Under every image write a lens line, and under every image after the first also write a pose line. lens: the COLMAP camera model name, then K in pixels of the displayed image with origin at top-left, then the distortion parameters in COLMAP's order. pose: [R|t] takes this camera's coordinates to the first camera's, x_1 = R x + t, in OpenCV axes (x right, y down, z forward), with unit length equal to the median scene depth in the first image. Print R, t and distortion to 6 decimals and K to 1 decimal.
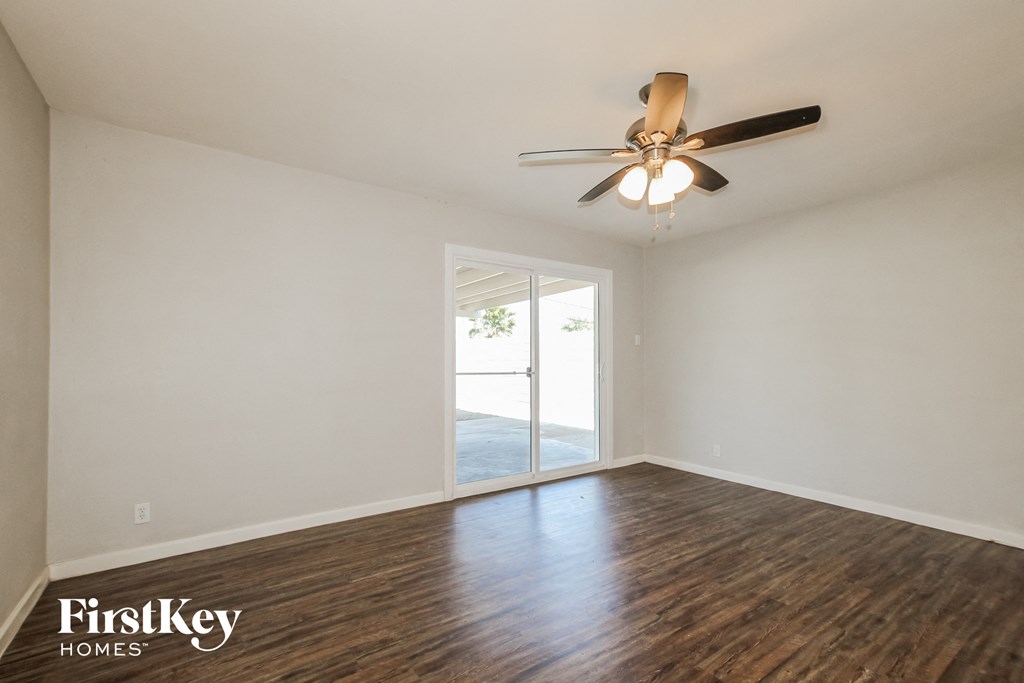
lens RADIAL K [[470.0, 0, 516.4], [0, 470.0, 346.4], [0, 0, 1]] dist [0.005324, 0.003797]
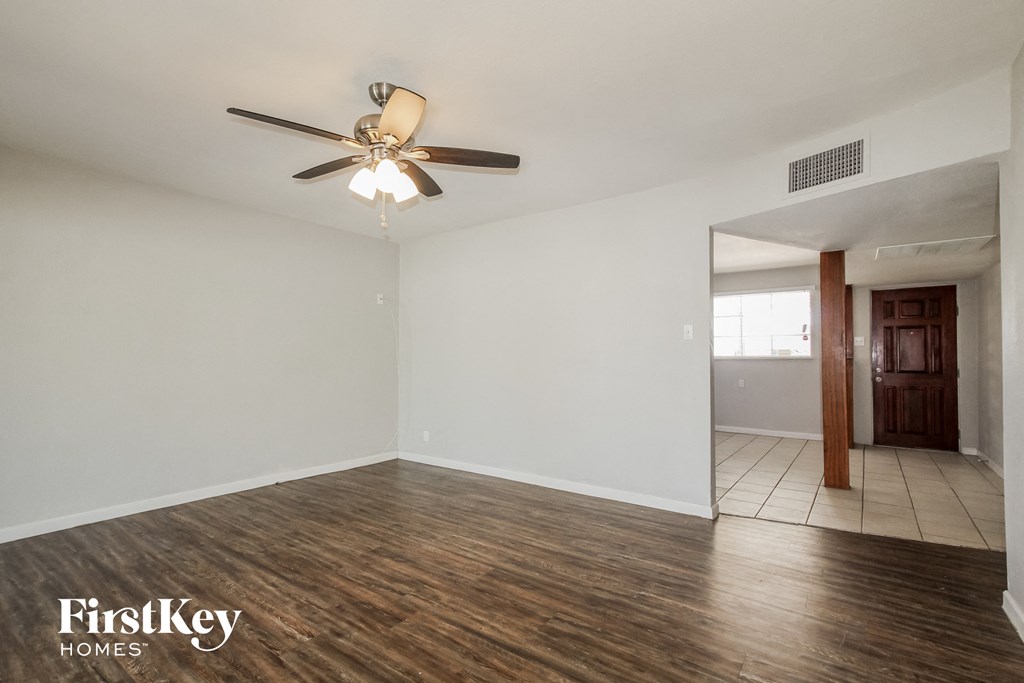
lens RADIAL K [[470.0, 0, 517.9], [0, 470.0, 346.3], [0, 0, 1]] dist [0.005324, 0.003797]
pose [[-0.326694, 0.016829, 0.944980, -0.704183], [-0.032390, 0.999055, -0.028990, 0.025134], [-0.944575, -0.040078, -0.325840, 0.992330]]
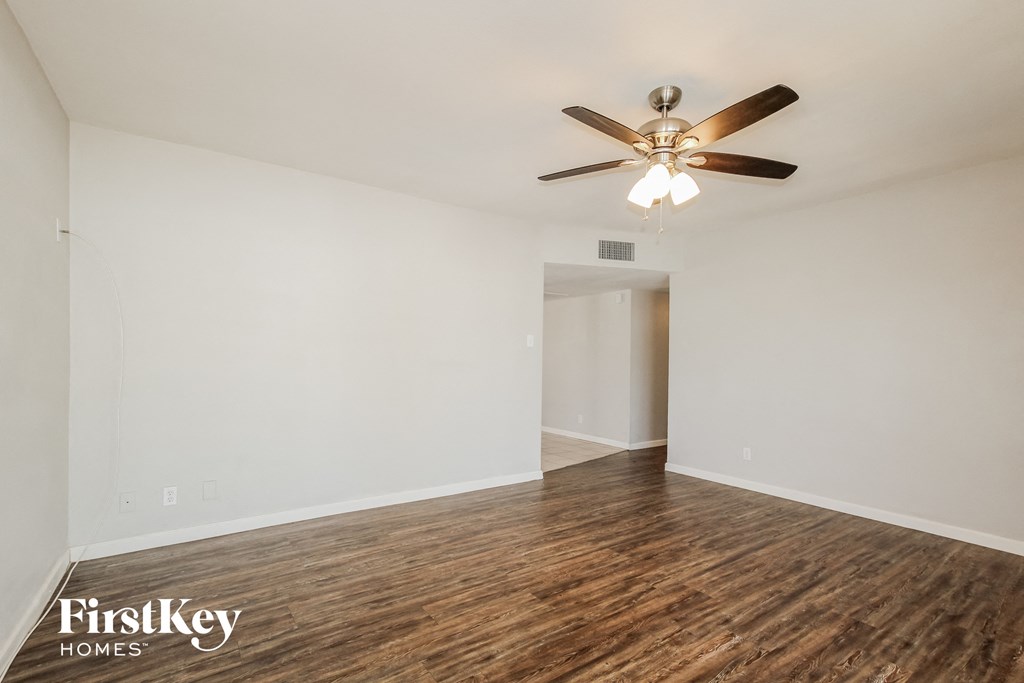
lens RADIAL K [[470.0, 0, 512.5], [0, 470.0, 341.3], [0, 0, 1]] dist [0.005324, 0.003797]
pose [[-0.999895, -0.014352, 0.002180, 0.566982], [-0.014465, 0.997703, -0.066172, 0.054964], [-0.001226, -0.066196, -0.997806, 1.898985]]
